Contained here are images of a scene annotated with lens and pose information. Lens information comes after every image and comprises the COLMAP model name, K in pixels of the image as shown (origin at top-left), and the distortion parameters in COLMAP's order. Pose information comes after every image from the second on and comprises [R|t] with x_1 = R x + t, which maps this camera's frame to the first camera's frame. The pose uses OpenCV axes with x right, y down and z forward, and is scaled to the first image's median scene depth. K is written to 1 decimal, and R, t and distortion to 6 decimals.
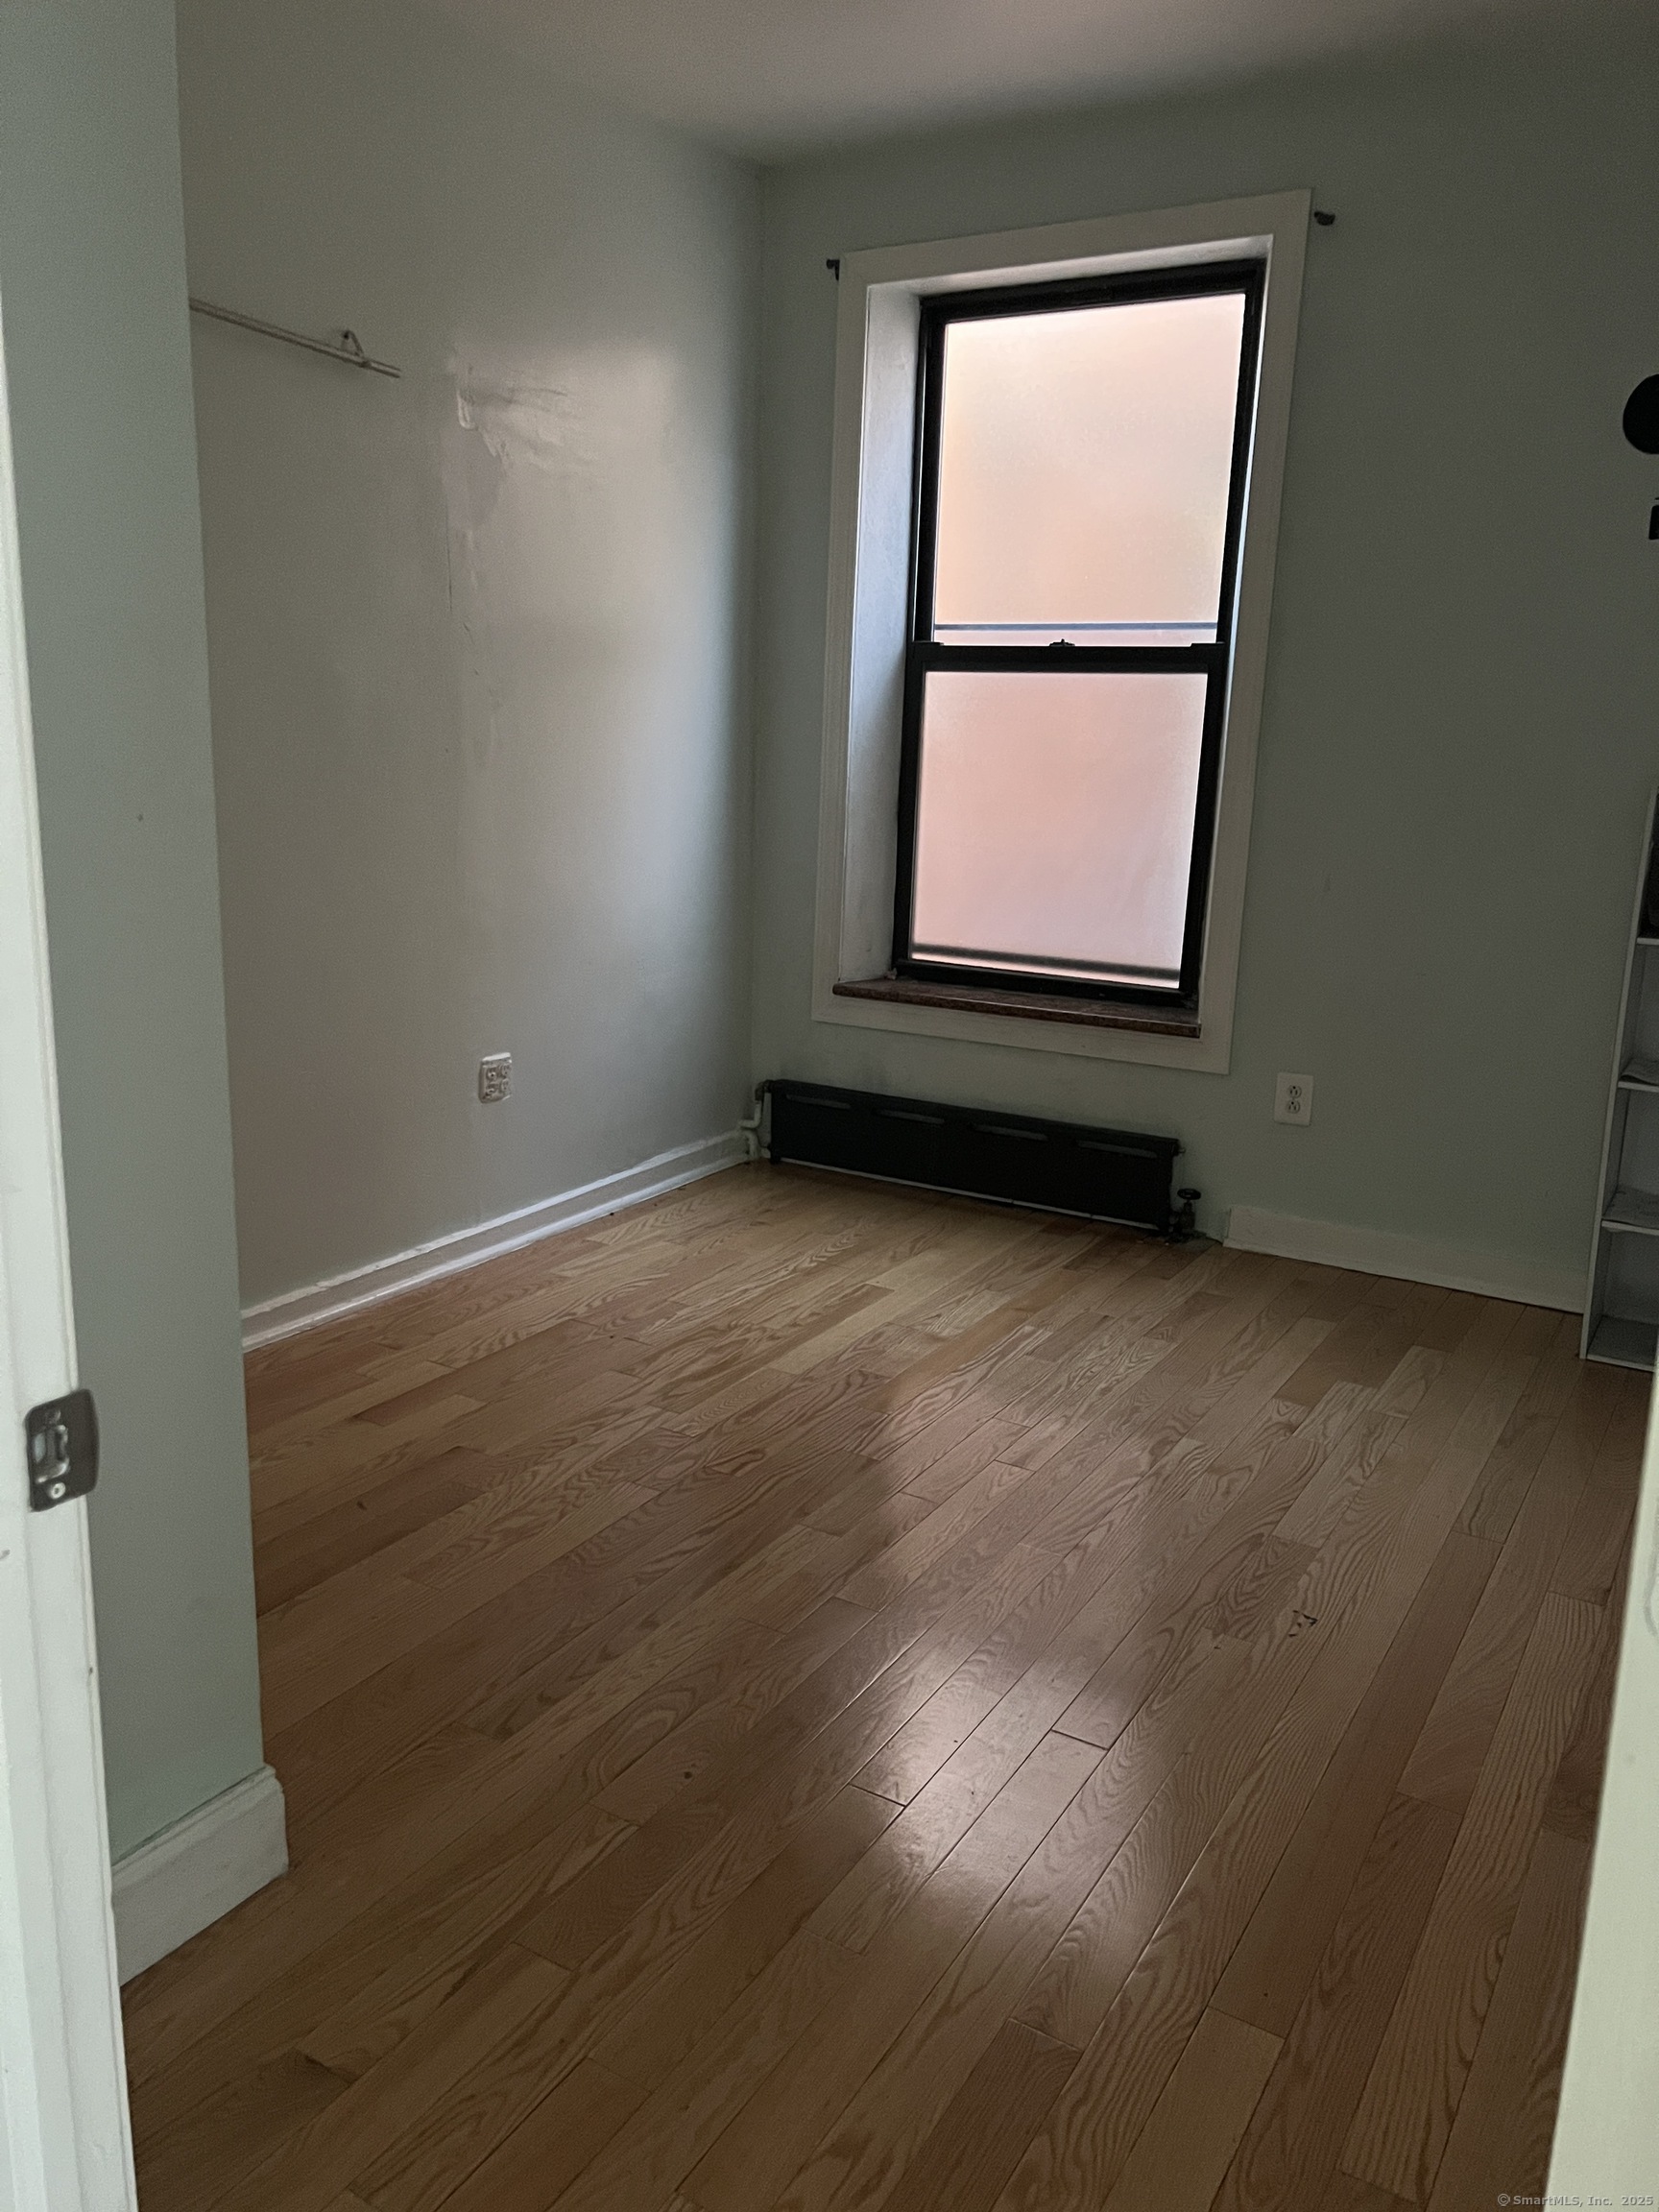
lens RADIAL K [[1665.5, 0, 828.1], [0, 1665.5, 1105.5], [0, 0, 1]] dist [0.003632, -0.000367]
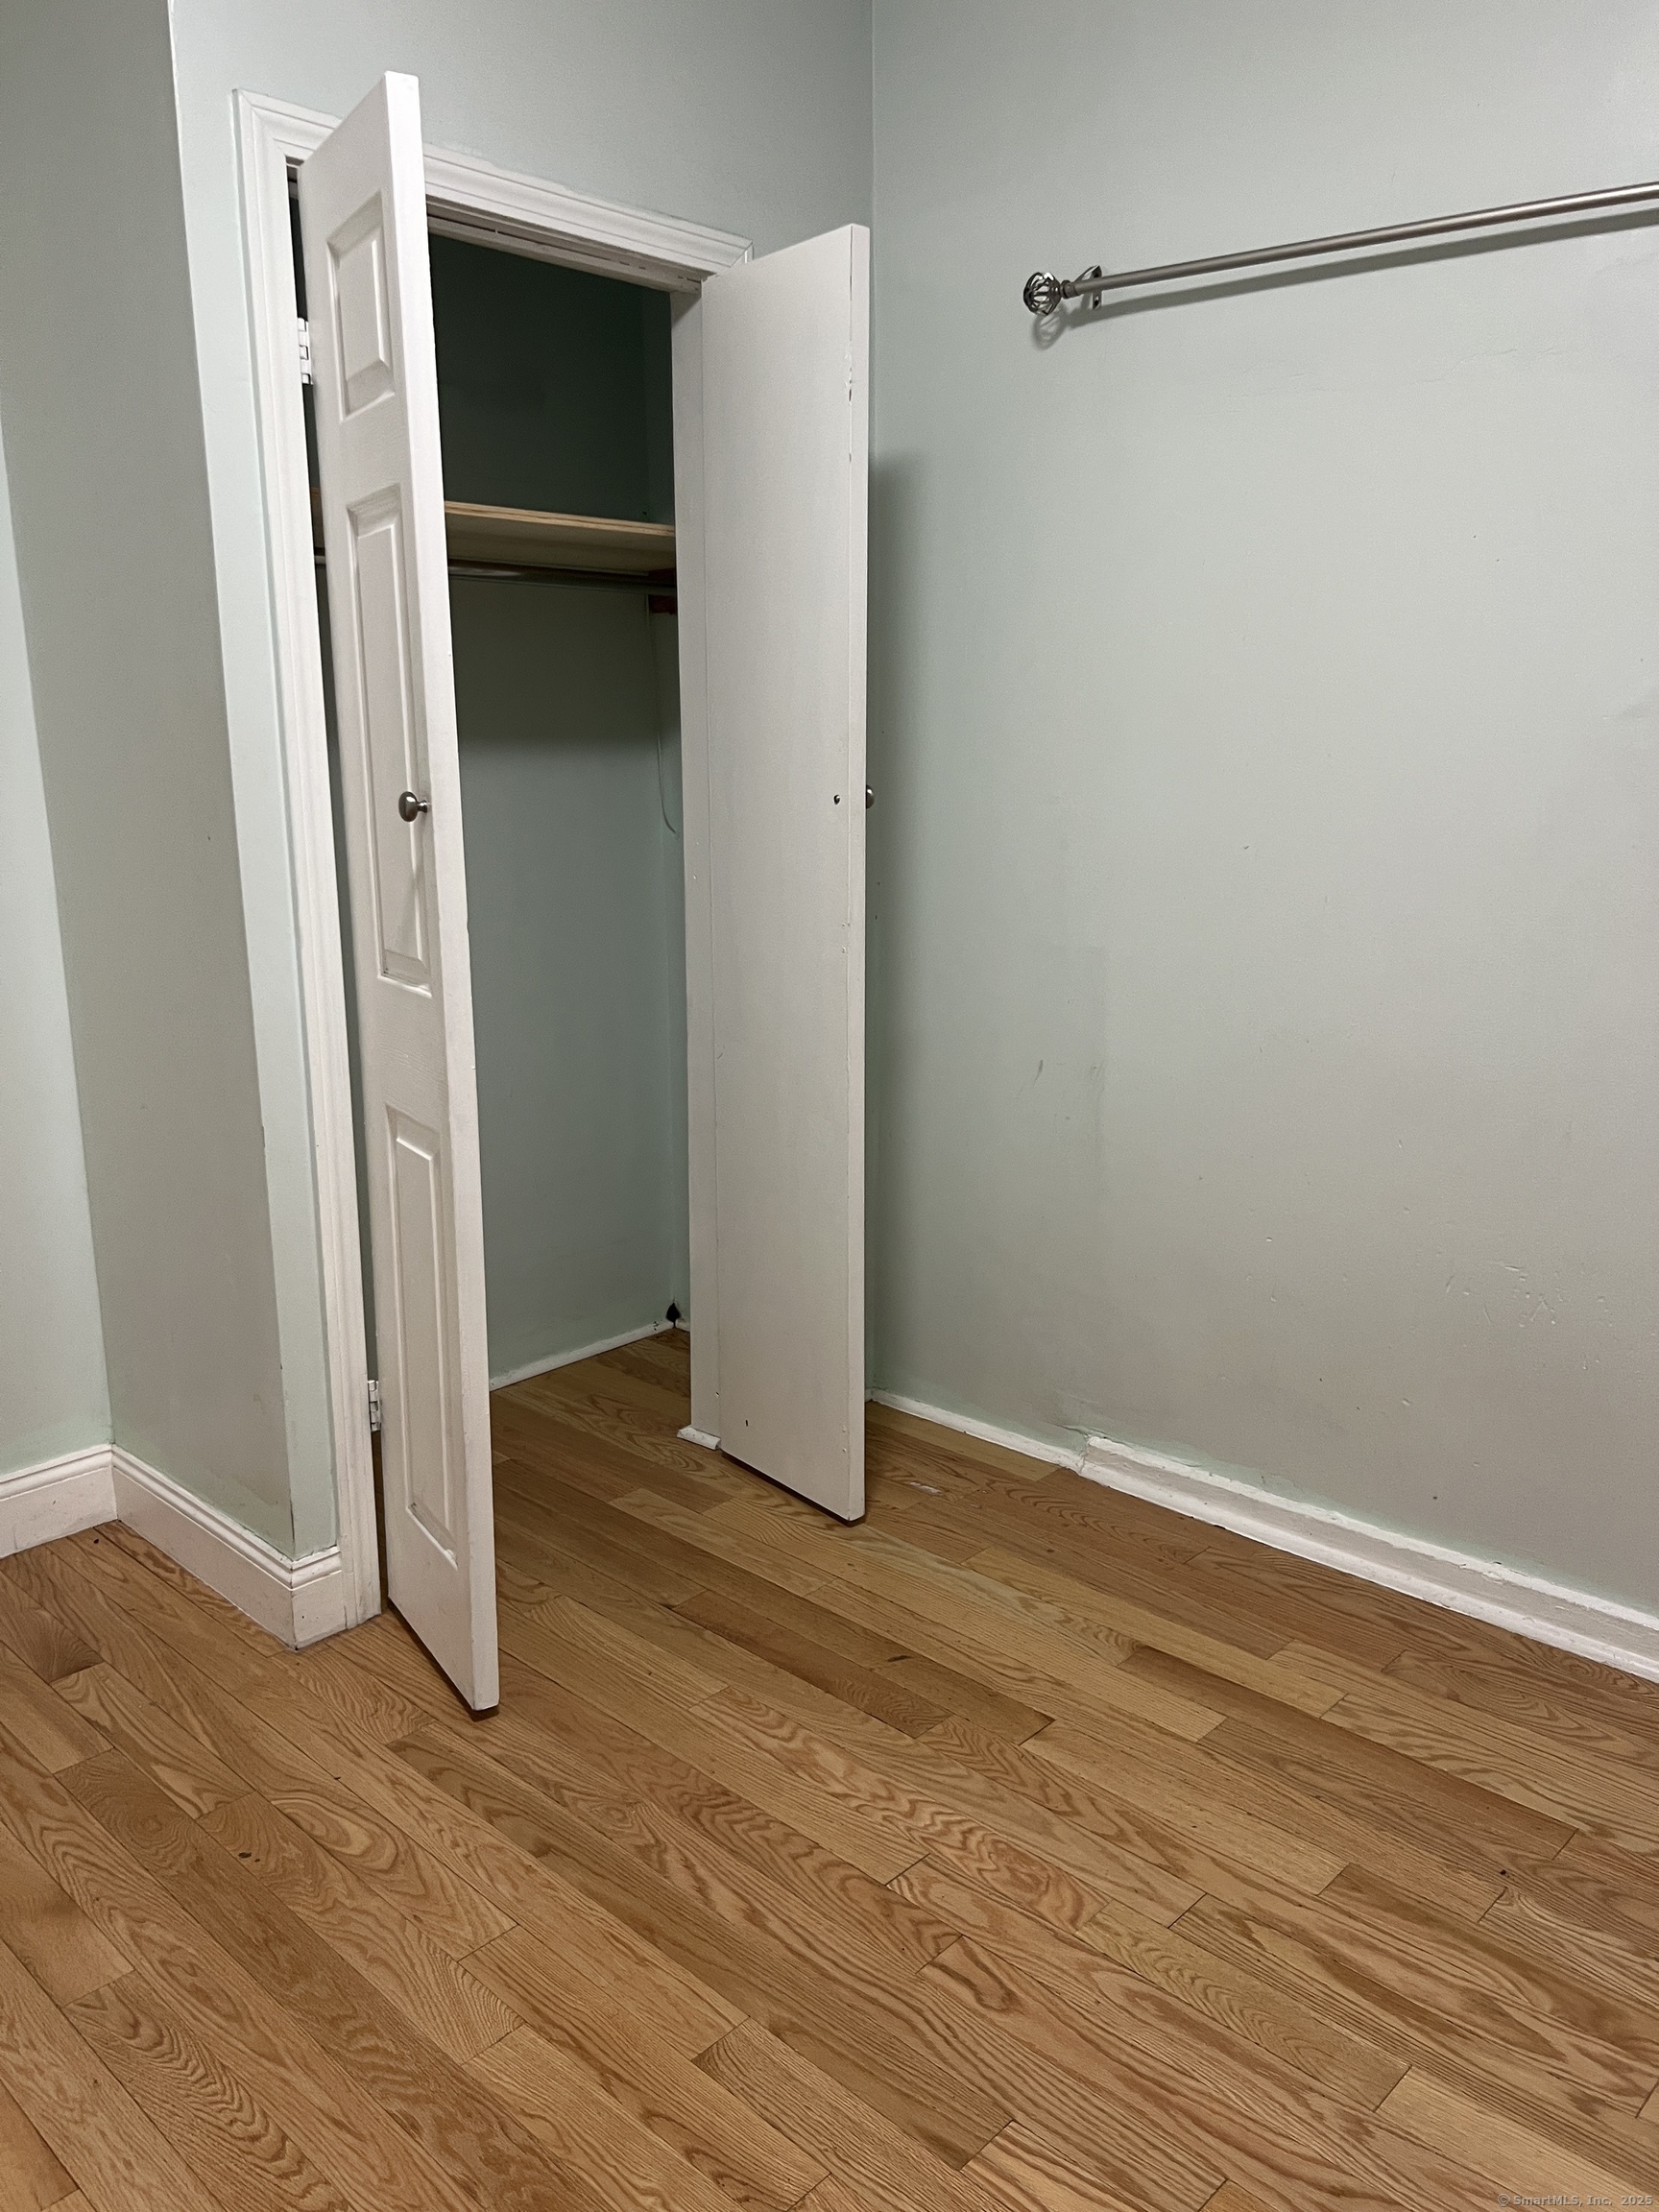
lens RADIAL K [[1665.5, 0, 829.4], [0, 1665.5, 1106.9], [0, 0, 1]] dist [0.003632, -0.000367]
pose [[-0.217249, 0.184174, -0.958584, 0.438429], [-0.225595, 0.945978, 0.232880, -0.196942], [0.949689, 0.266845, -0.163964, 0.871016]]
